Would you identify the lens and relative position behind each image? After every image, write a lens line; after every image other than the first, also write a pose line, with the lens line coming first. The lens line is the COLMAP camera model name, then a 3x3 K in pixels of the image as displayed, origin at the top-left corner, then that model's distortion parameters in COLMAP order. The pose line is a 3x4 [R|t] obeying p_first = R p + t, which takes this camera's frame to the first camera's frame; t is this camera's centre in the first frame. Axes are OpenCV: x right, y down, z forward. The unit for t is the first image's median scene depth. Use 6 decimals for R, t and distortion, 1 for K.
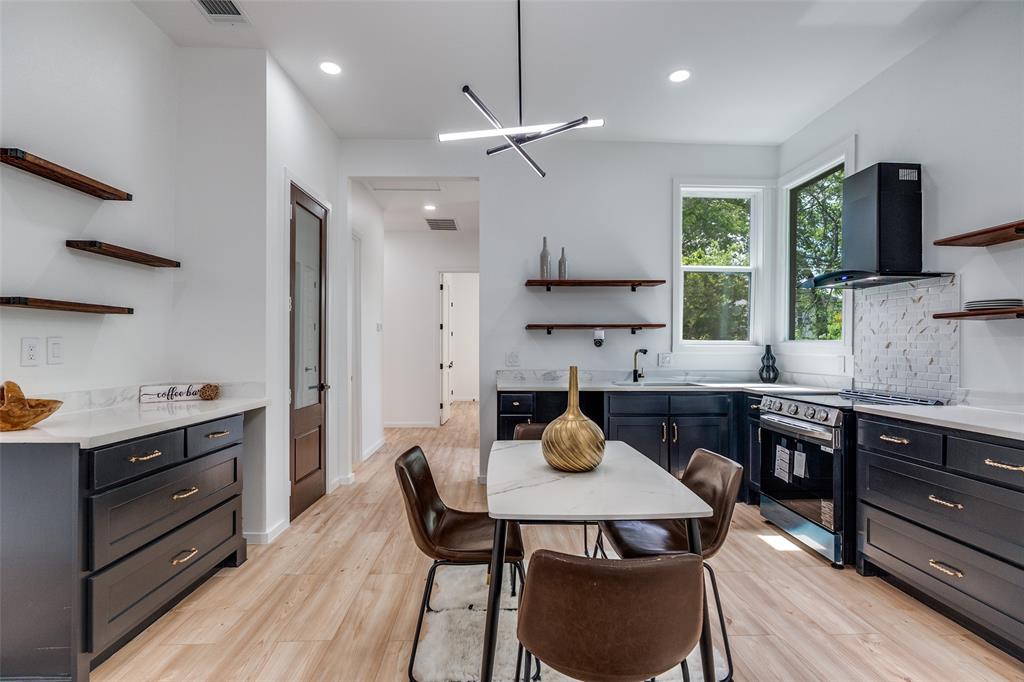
lens RADIAL K [[472.2, 0, 510.7], [0, 472.2, 342.1], [0, 0, 1]] dist [-0.013995, 0.004579]
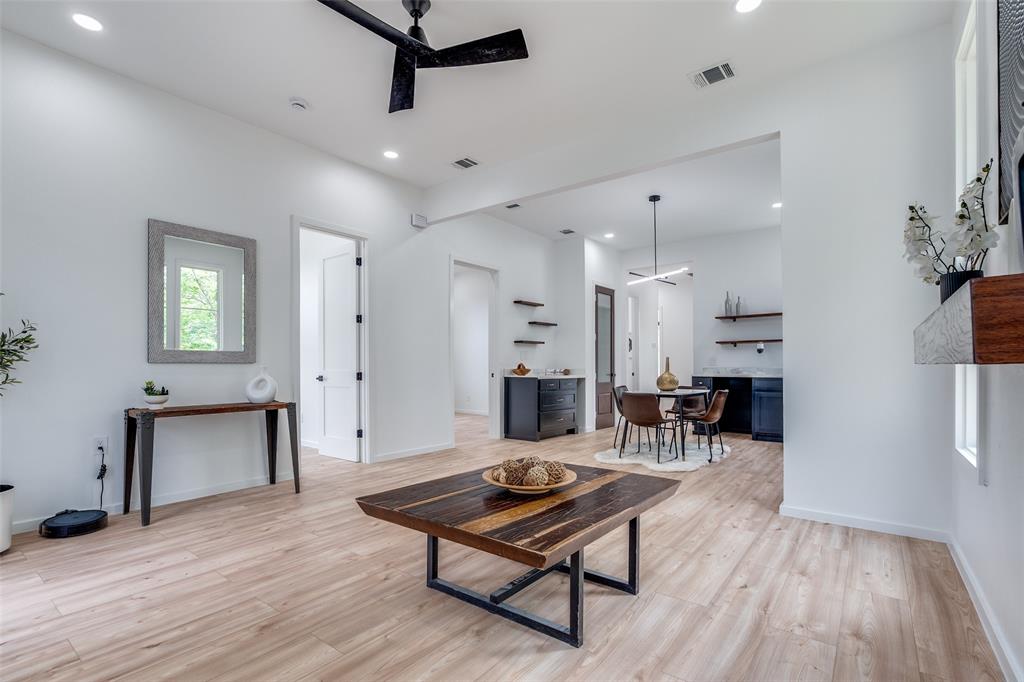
lens RADIAL K [[472.2, 0, 510.4], [0, 472.2, 366.5], [0, 0, 1]] dist [-0.013995, 0.004579]
pose [[0.763362, -0.003310, -0.645962, 0.751637], [0.009899, 0.999929, 0.006574, 0.047209], [0.645895, -0.011413, 0.763341, -1.111358]]
